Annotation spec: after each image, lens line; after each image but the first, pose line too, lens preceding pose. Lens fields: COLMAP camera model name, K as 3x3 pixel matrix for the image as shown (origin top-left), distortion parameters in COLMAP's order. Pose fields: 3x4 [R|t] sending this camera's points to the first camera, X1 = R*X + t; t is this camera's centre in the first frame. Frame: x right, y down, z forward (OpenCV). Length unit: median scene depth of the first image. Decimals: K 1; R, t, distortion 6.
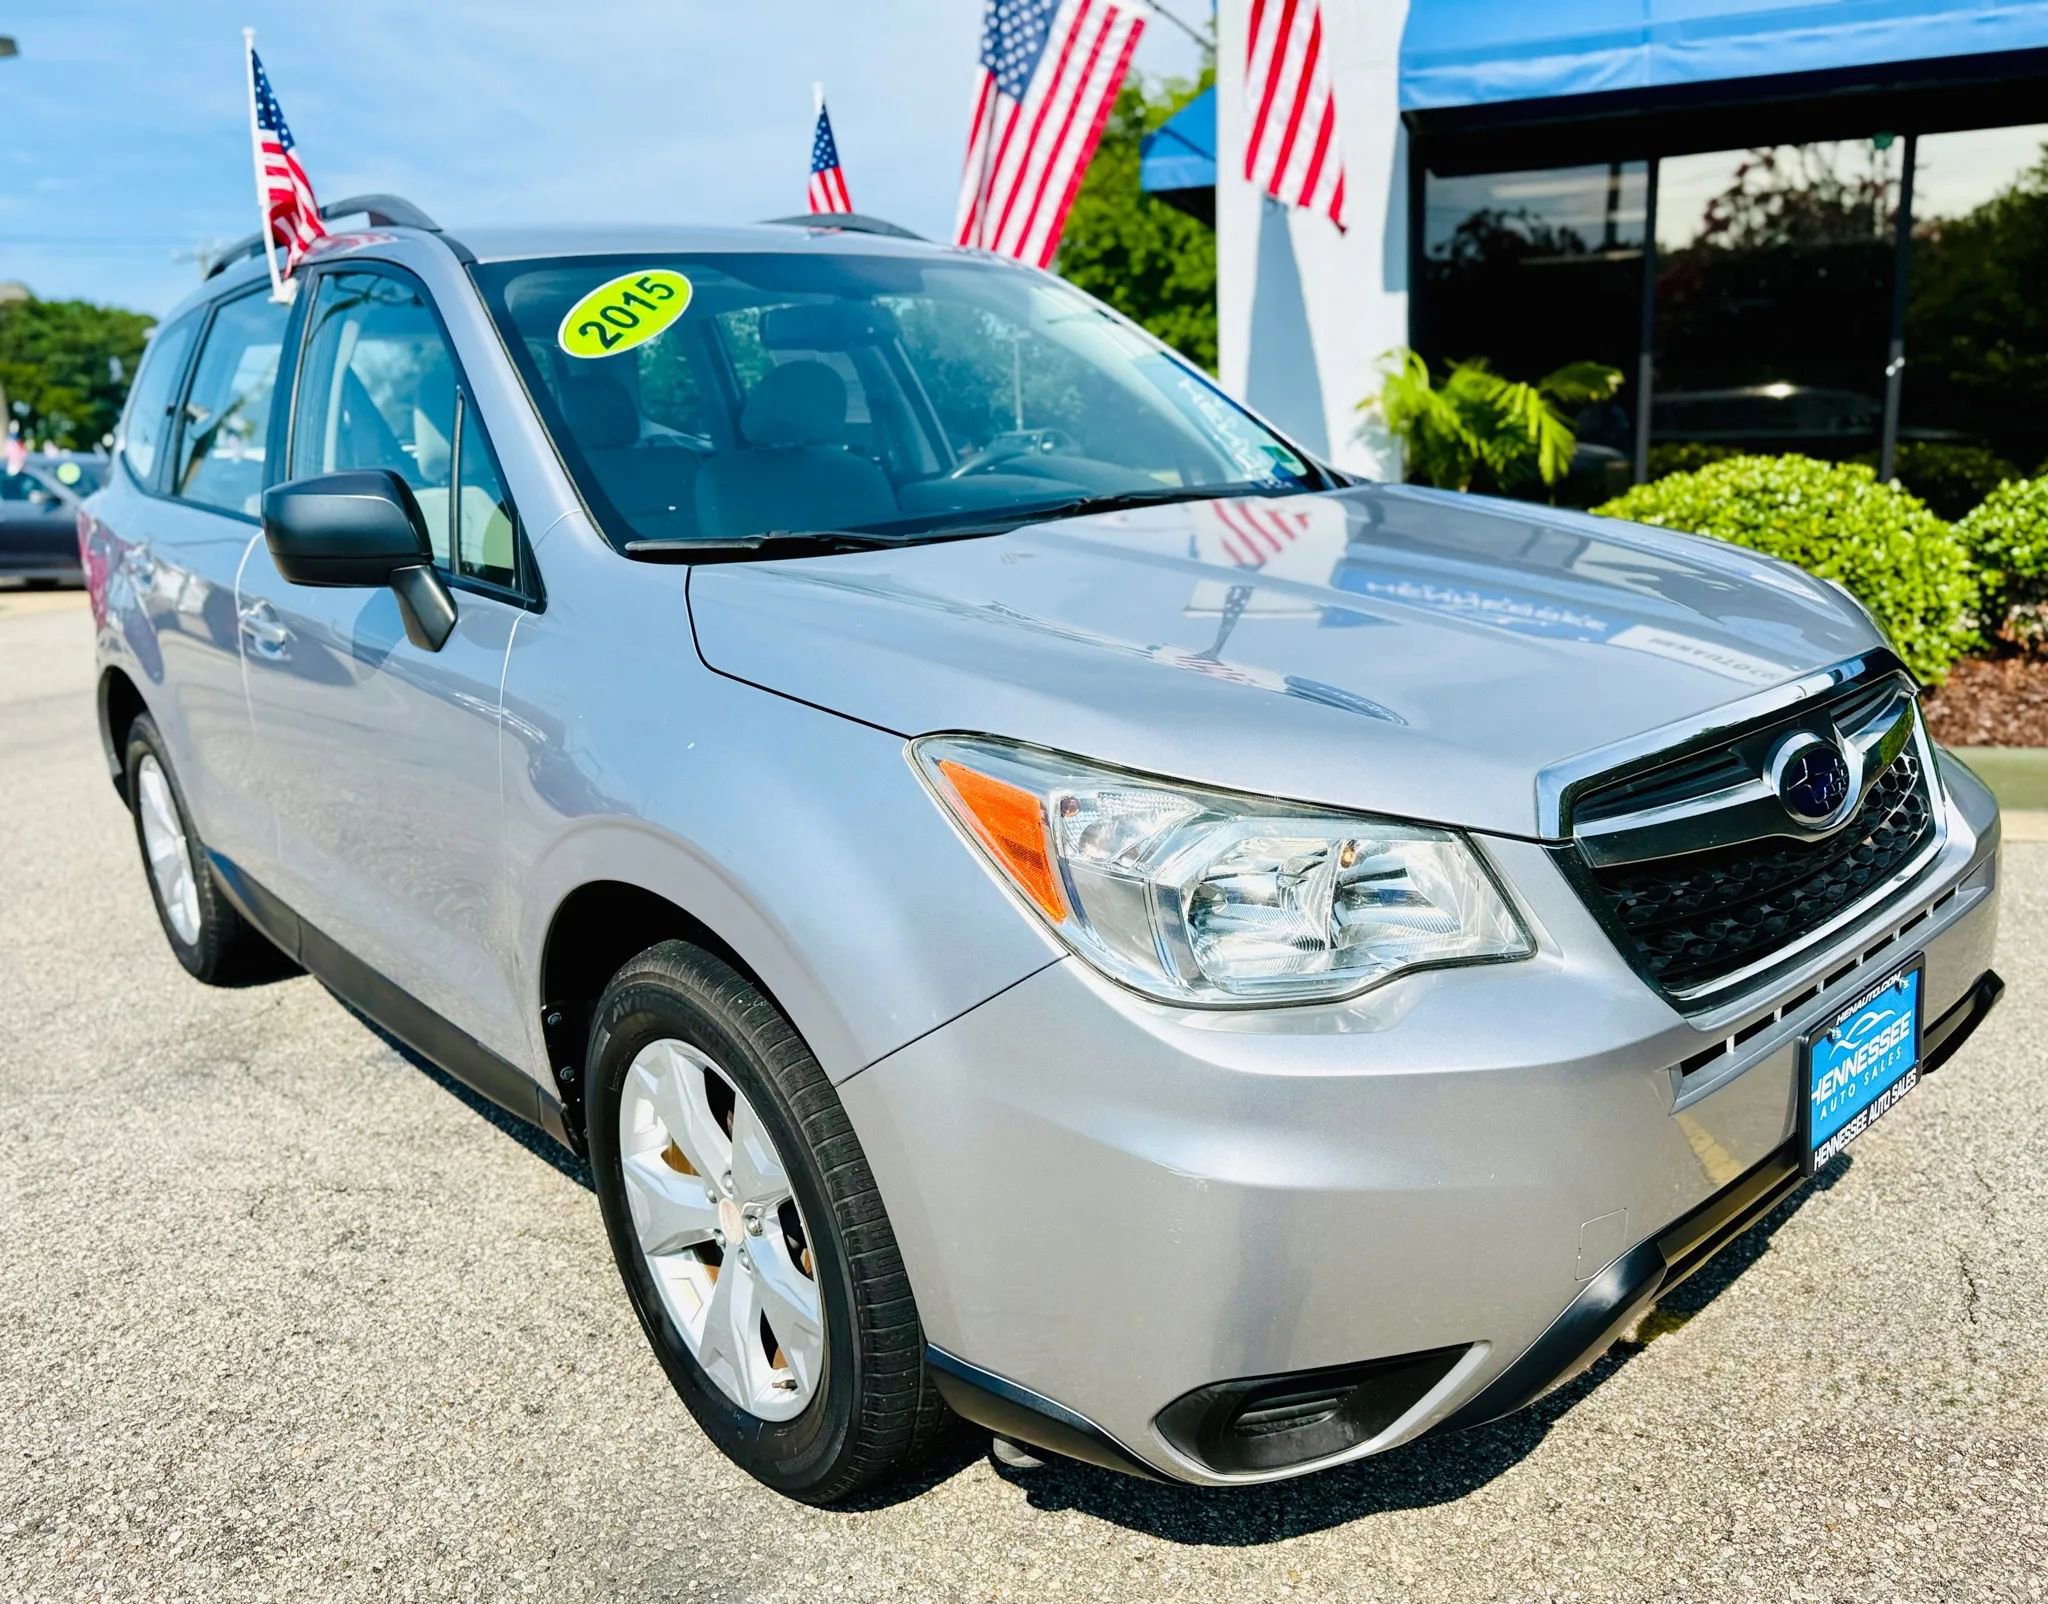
lens RADIAL K [[1513.1, 0, 1069.5], [0, 1513.1, 818.6], [0, 0, 1]] dist [0.027469, -0.027645]
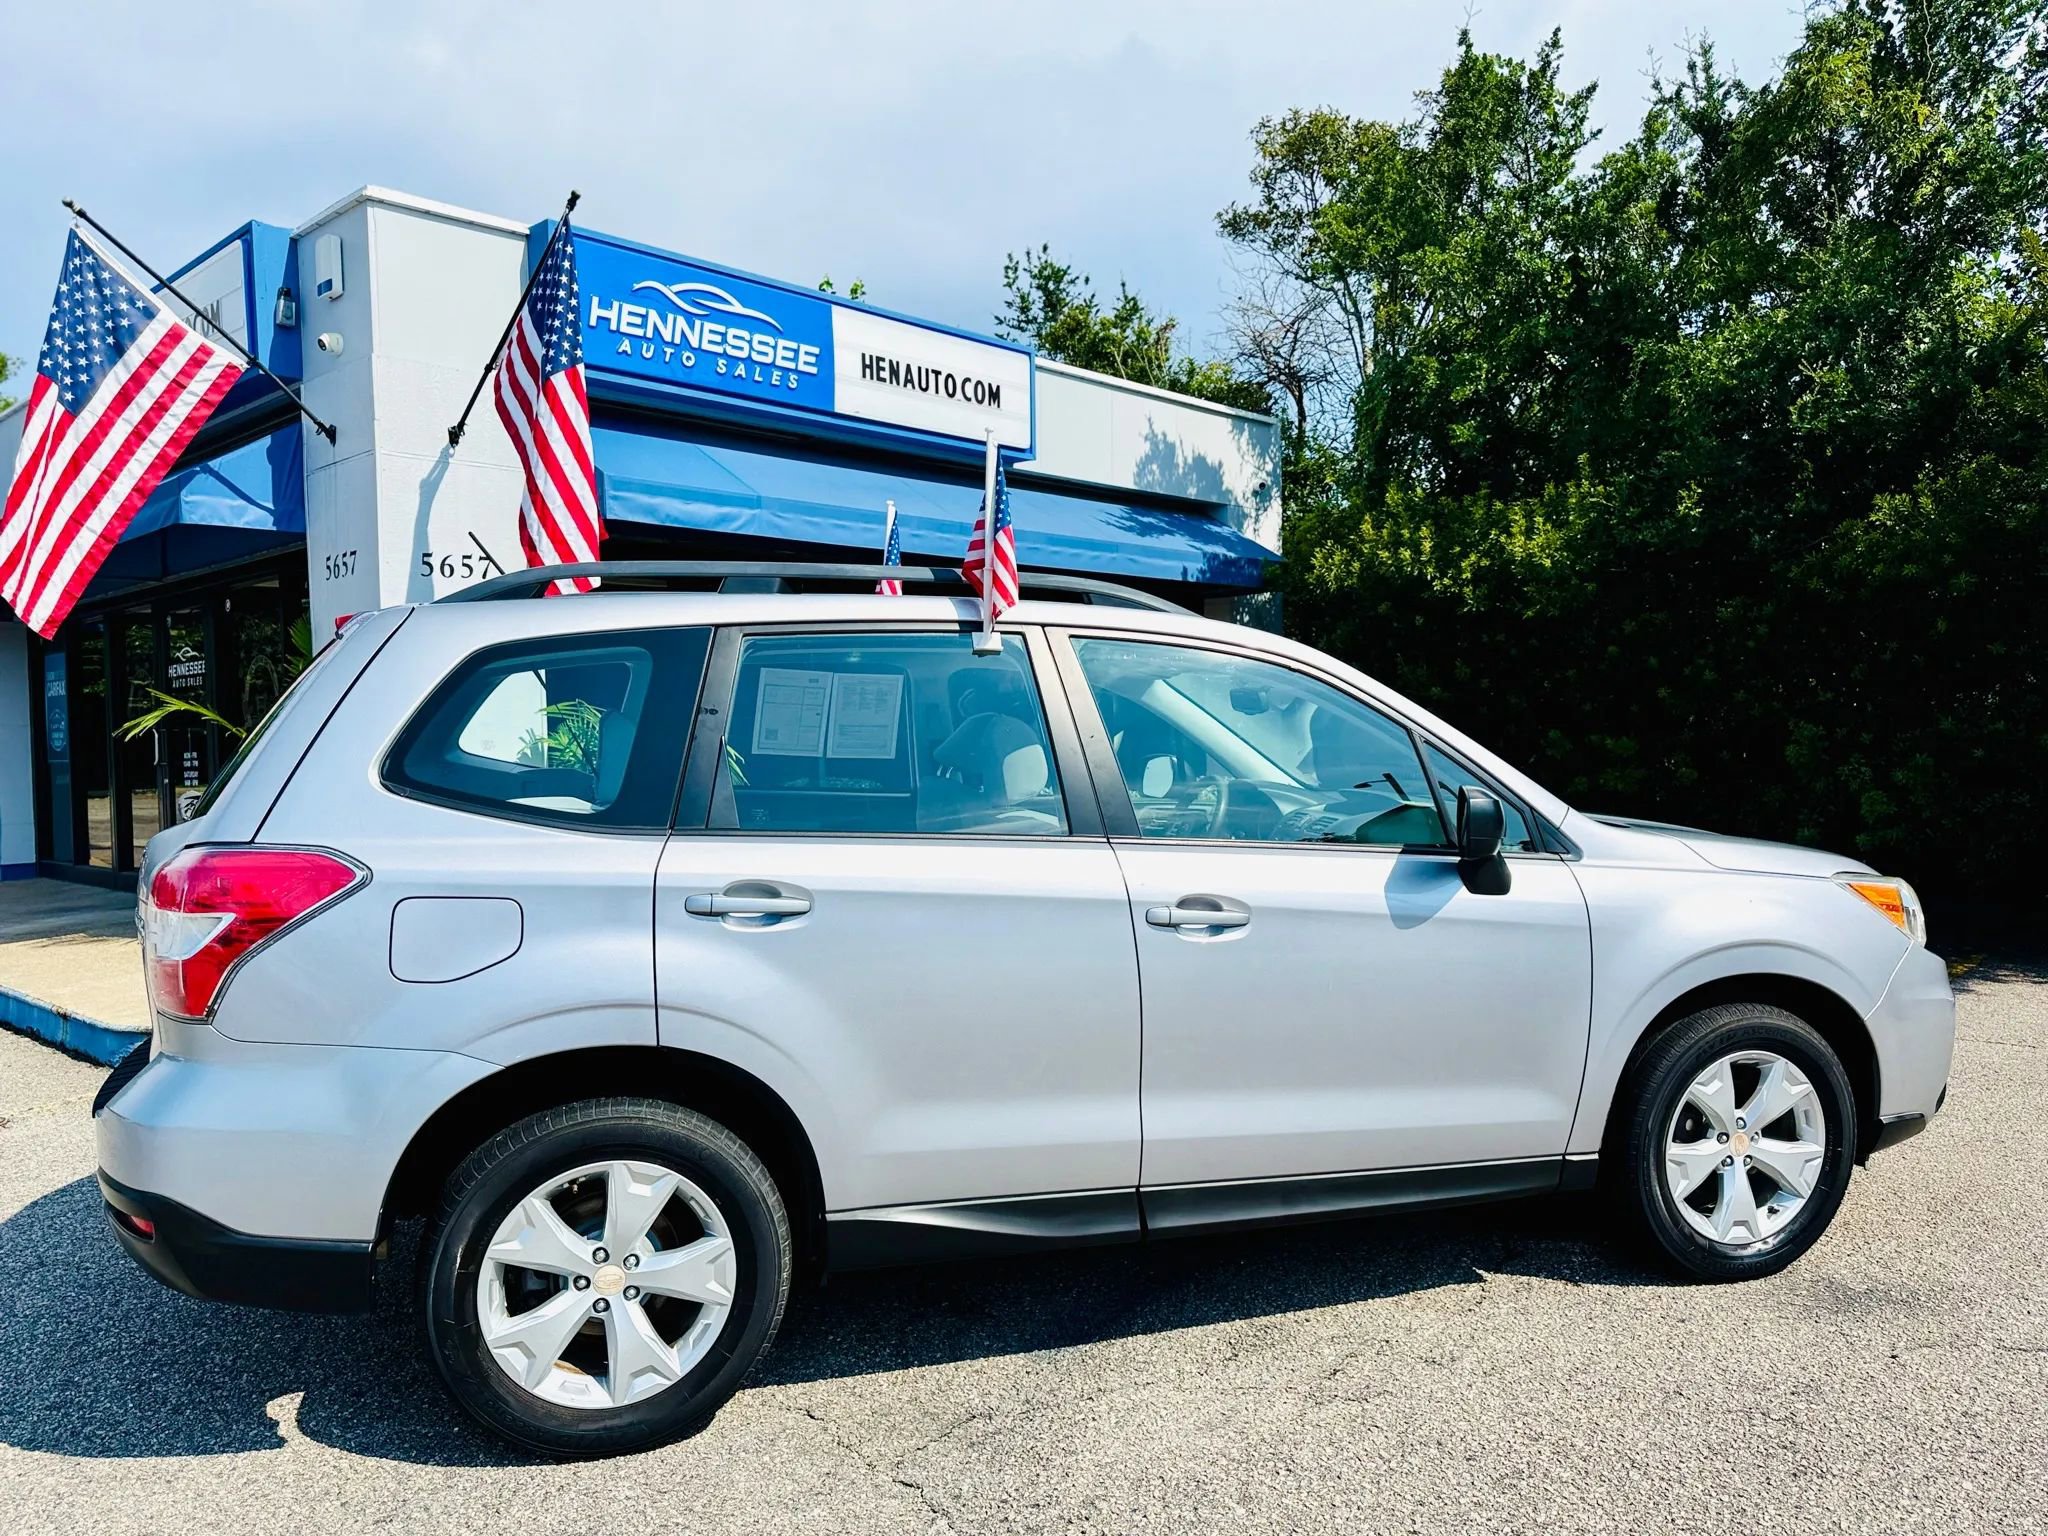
lens RADIAL K [[1443.5, 0, 1022.0], [0, 1443.5, 787.8], [0, 0, 1]] dist [0.030155, -0.030309]
pose [[0.430655, -0.003716, 0.902509, -1.980979], [0.219519, 0.970392, -0.100754, -0.173605], [-0.875413, 0.241508, 0.418720, 0.754371]]
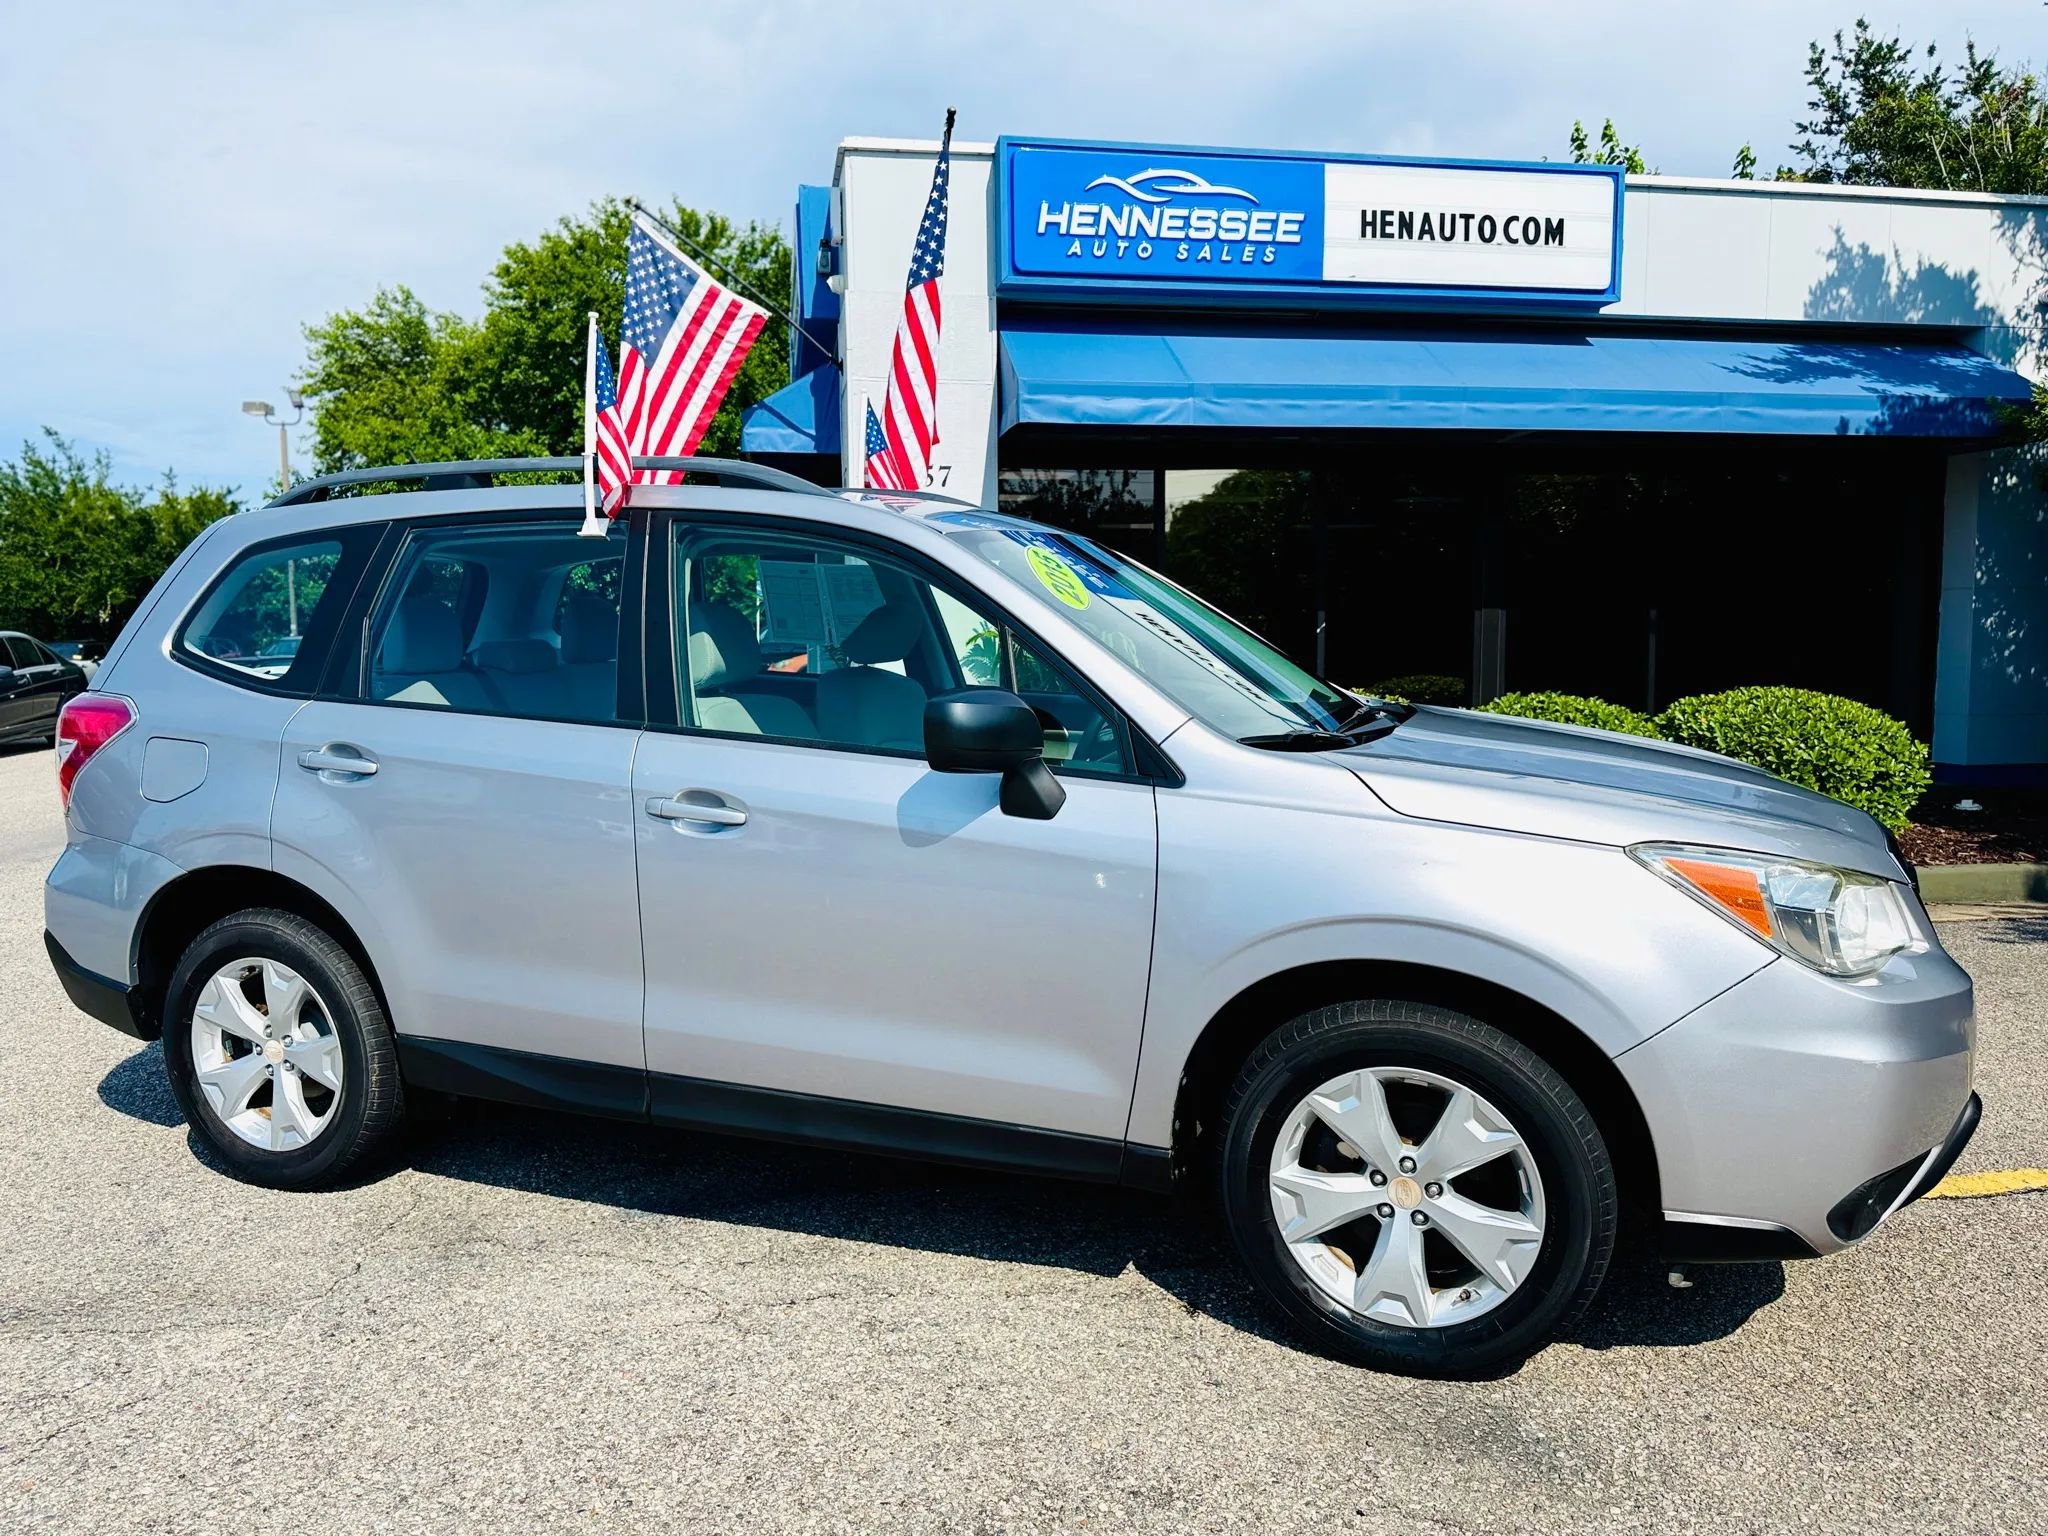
lens RADIAL K [[1443.5, 0, 1019.0], [0, 1443.5, 793.5], [0, 0, 1]] dist [0.030155, -0.030309]
pose [[0.889515, -0.013434, 0.456709, -0.996527], [0.082098, 0.987999, -0.130838, 0.029913], [-0.449470, 0.153878, 0.879942, -0.105794]]
